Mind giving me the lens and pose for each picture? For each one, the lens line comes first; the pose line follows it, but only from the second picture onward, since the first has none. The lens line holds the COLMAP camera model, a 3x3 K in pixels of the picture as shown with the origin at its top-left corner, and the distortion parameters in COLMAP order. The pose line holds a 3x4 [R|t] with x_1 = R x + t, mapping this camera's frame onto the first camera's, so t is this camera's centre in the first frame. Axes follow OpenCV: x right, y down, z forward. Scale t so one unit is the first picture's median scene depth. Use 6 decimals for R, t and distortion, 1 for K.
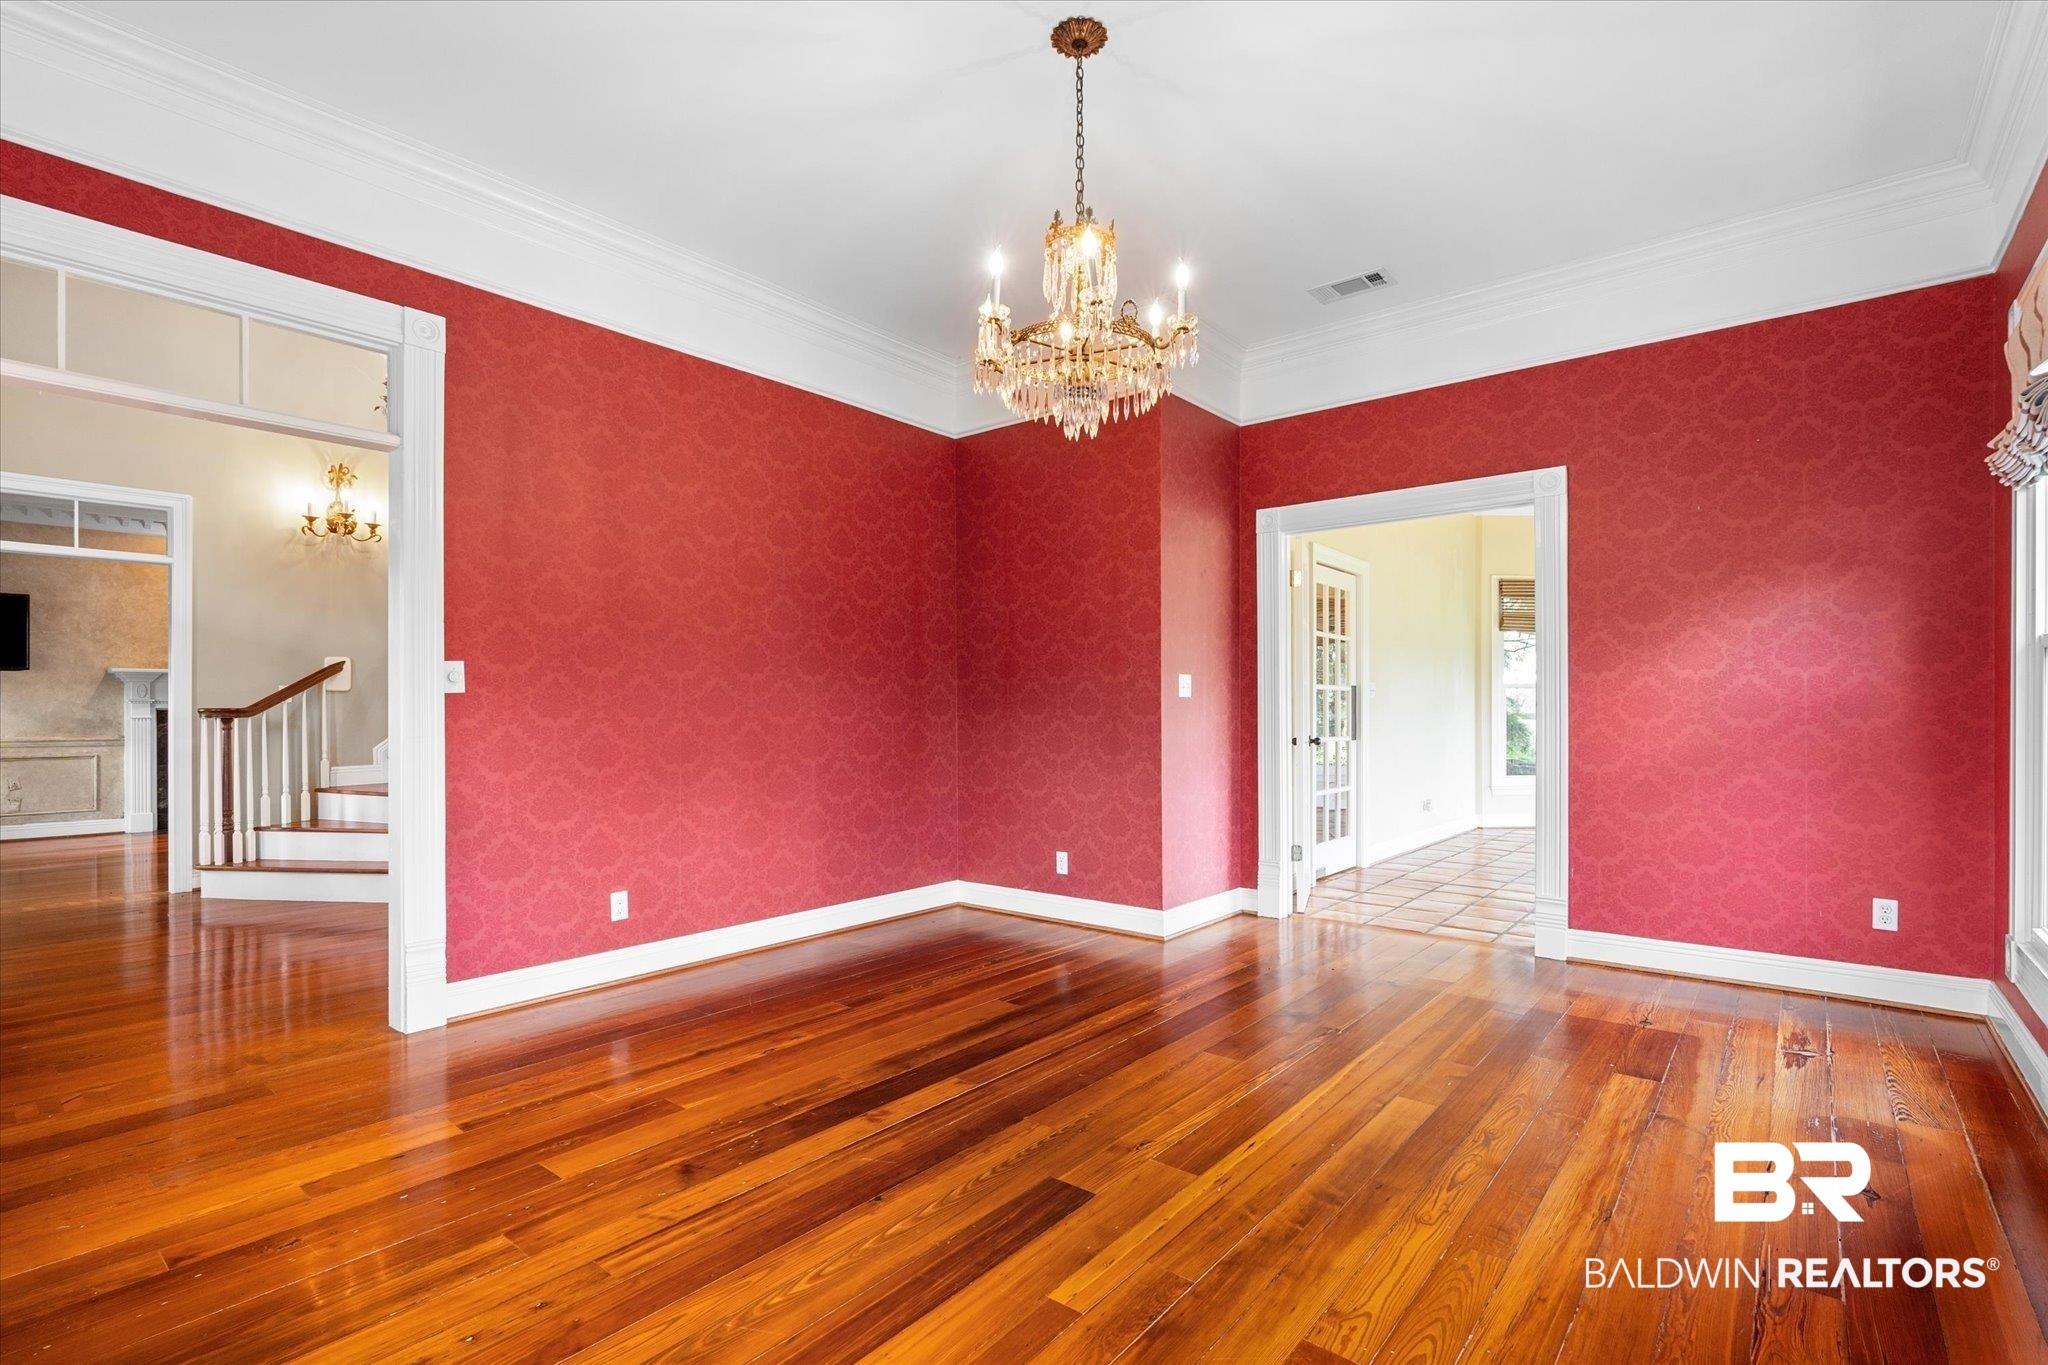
lens RADIAL K [[934.5, 0, 1045.6], [0, 934.5, 705.8], [0, 0, 1]] dist [-0.001380, 0.000177]
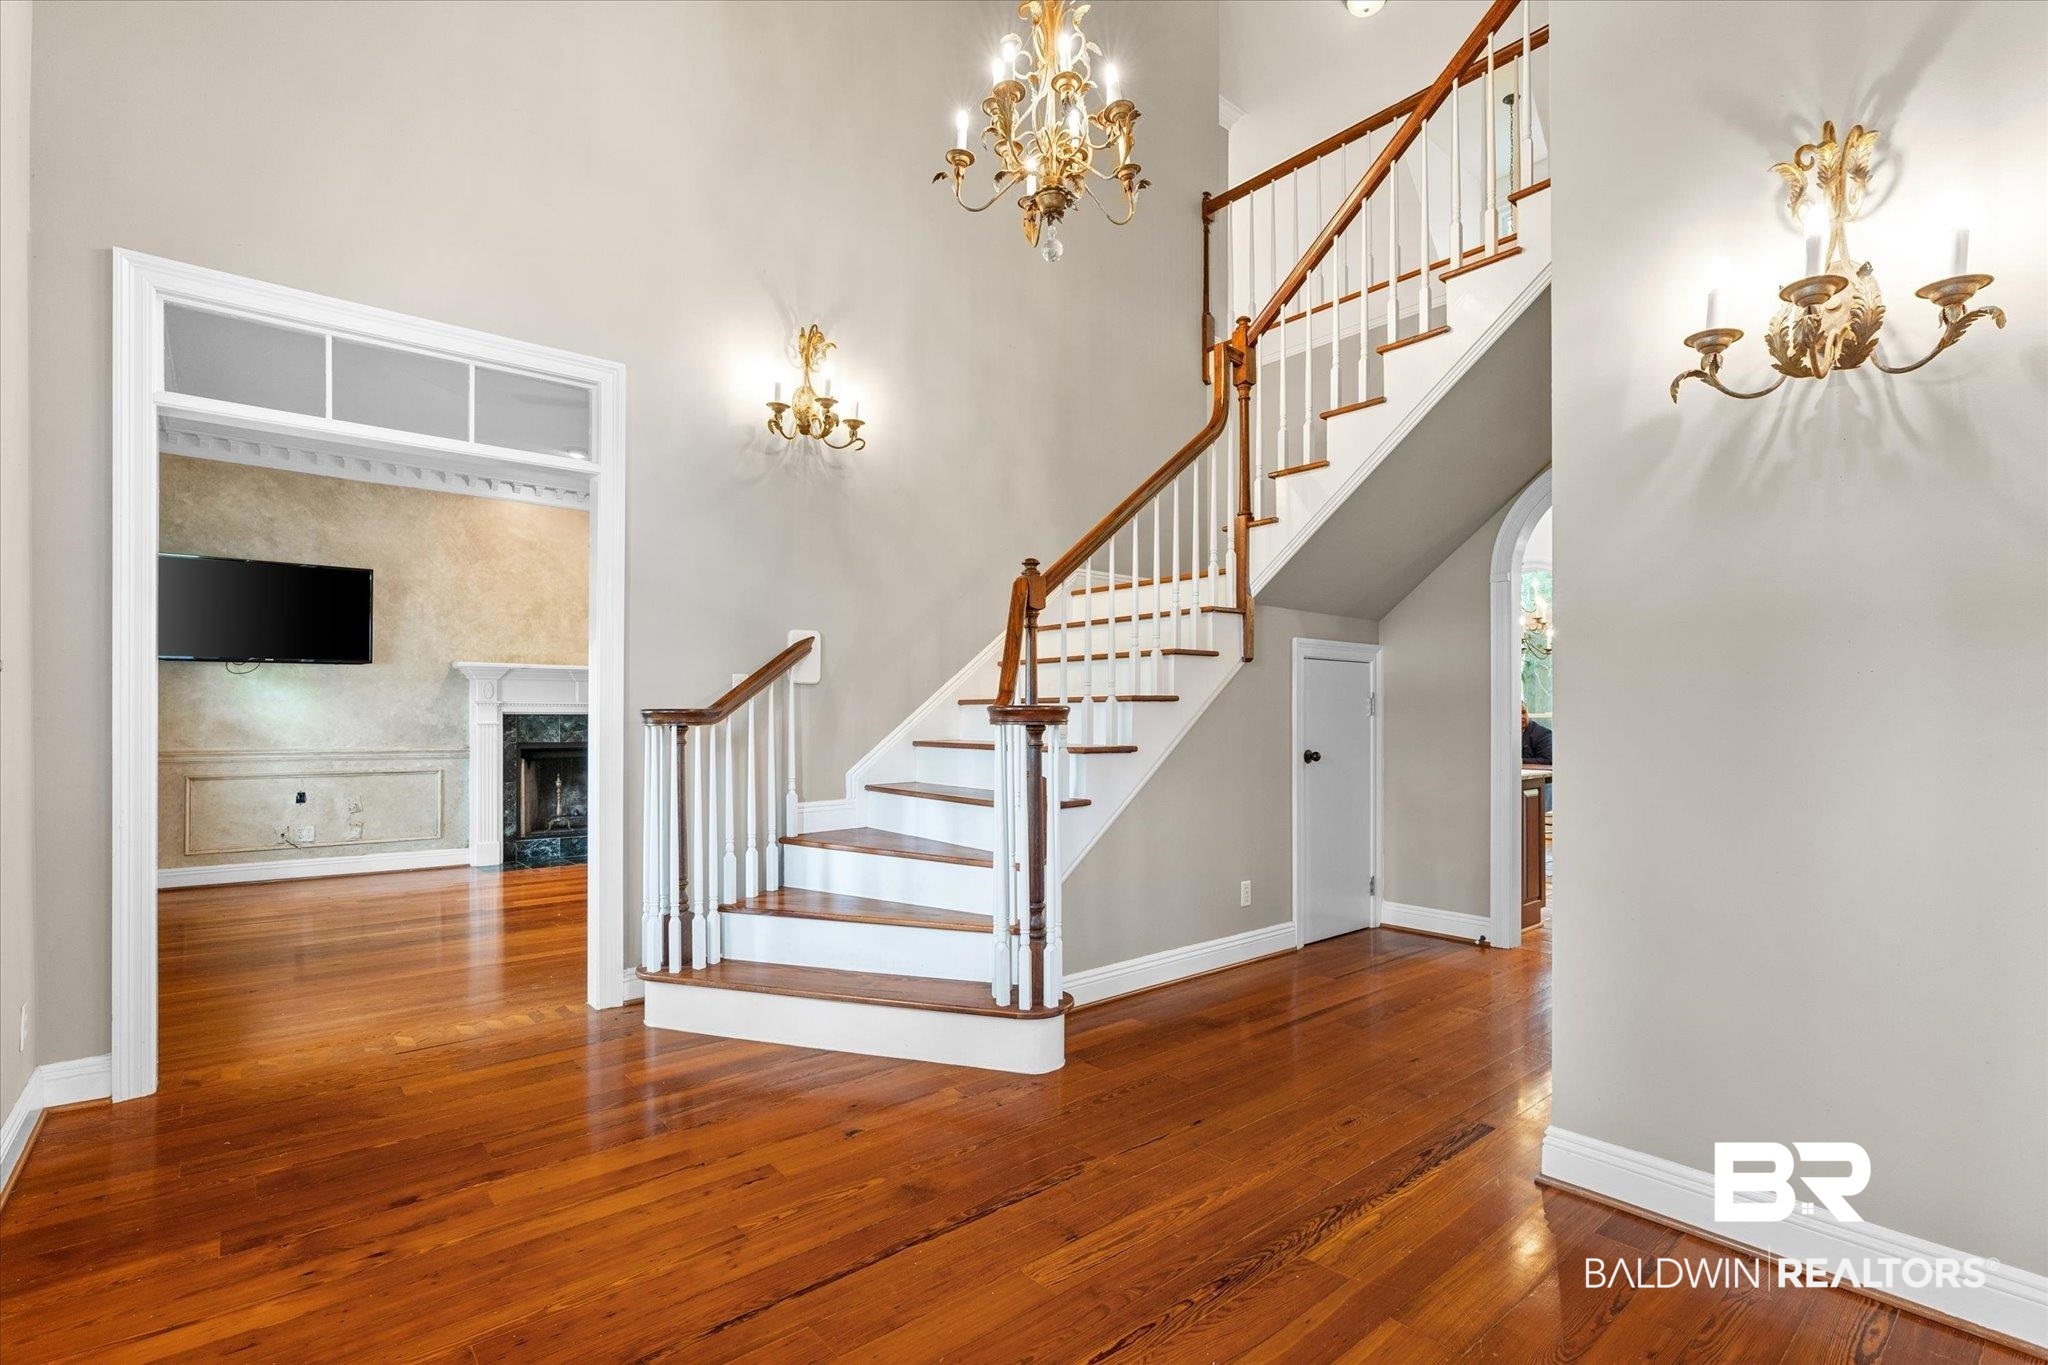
lens RADIAL K [[921.5, 0, 1034.0], [0, 921.5, 719.7], [0, 0, 1]] dist [0.001085, 0.000040]
pose [[0.983544, 0.006526, -0.180552, -0.498663], [-0.006070, 0.999977, 0.003077, 0.005472], [0.180567, -0.001930, 0.983561, 0.417207]]
